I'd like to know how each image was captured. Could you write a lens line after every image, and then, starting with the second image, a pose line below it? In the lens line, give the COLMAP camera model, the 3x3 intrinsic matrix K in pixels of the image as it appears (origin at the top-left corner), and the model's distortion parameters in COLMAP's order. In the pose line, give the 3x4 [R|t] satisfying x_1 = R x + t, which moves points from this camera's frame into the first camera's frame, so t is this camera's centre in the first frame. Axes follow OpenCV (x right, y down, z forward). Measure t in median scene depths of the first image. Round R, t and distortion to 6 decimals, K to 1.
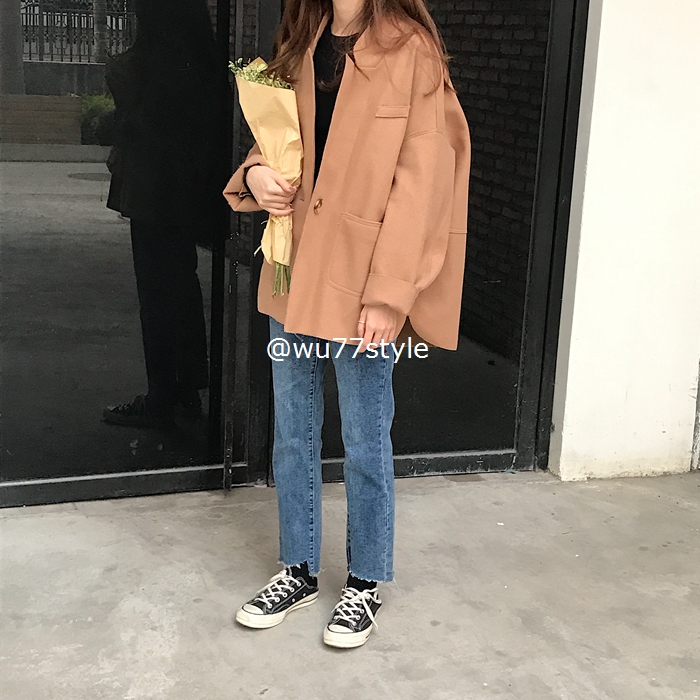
lens RADIAL K [[1308.2, 0, 357.0], [0, 1308.2, 318.4], [0, 0, 1]] dist [0.114408, 0.000000]
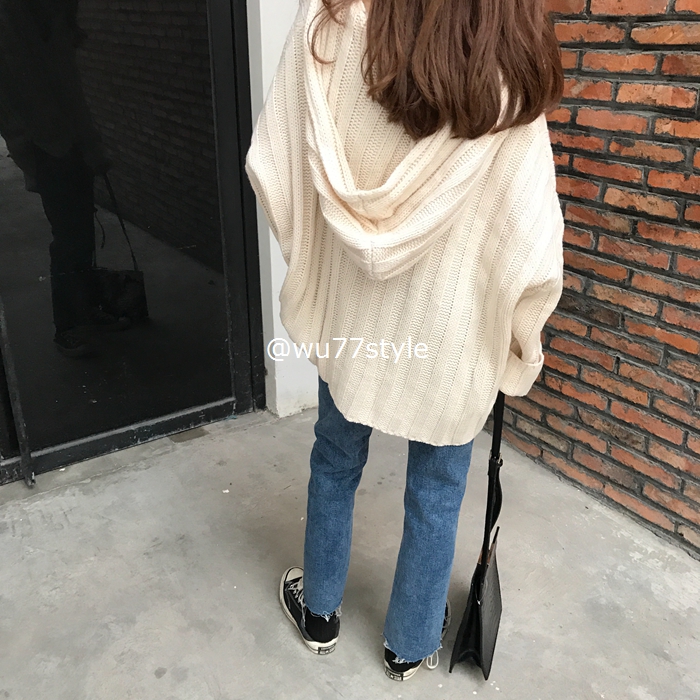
lens RADIAL K [[778.9, 0, 366.7], [0, 778.9, 328.6], [0, 0, 1]] dist [0.007098, 0.000000]
pose [[0.956405, -0.147226, 0.252217, 0.079877], [0.099338, 0.976136, 0.193108, -0.074146], [-0.274628, -0.159635, 0.948207, 0.415627]]
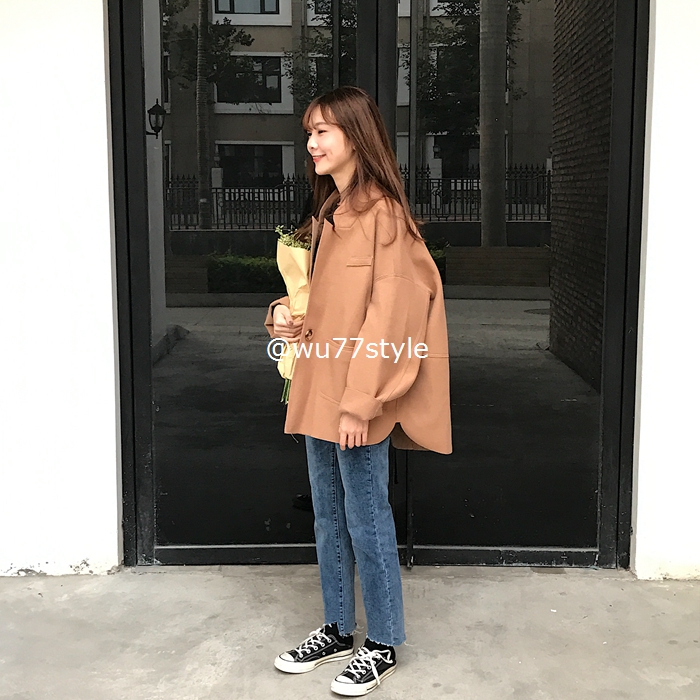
lens RADIAL K [[1097.0, 0, 358.5], [0, 1097.0, 324.5], [0, 0, 1]] dist [0.030321, 0.000000]
pose [[0.937287, -0.007555, -0.348477, 0.289122], [-0.028185, 0.994848, -0.097377, 0.005313], [0.347417, 0.101092, 0.932245, 0.013182]]
